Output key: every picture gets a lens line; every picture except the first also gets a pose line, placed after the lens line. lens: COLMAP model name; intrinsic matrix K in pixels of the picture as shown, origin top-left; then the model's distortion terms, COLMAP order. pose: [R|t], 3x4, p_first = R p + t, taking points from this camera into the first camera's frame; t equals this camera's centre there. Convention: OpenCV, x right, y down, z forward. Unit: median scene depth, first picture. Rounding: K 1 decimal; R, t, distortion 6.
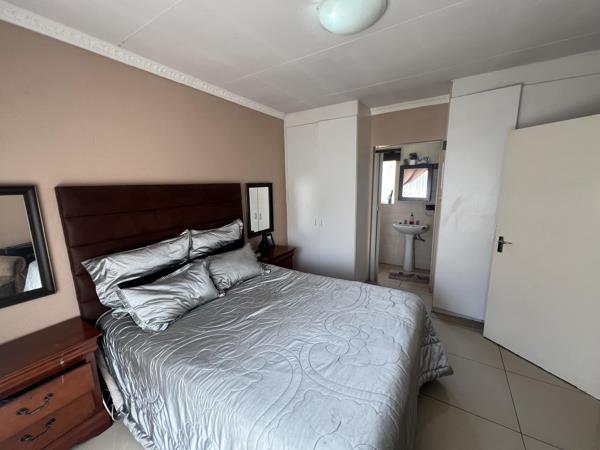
lens RADIAL K [[240.1, 0, 300.3], [0, 240.1, 226.5], [0, 0, 1]] dist [0.000513, 0.000864]
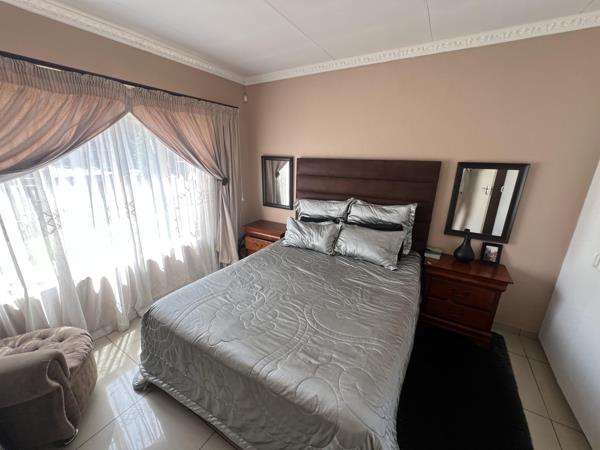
lens RADIAL K [[236.5, 0, 300.0], [0, 236.5, 225.0], [0, 0, 1]] dist [-0.001628, 0.000055]
pose [[0.009556, 0.284090, -0.958750, 0.724384], [-0.200731, 0.939822, 0.276481, -0.139876], [0.979600, 0.189809, 0.066006, 0.719248]]
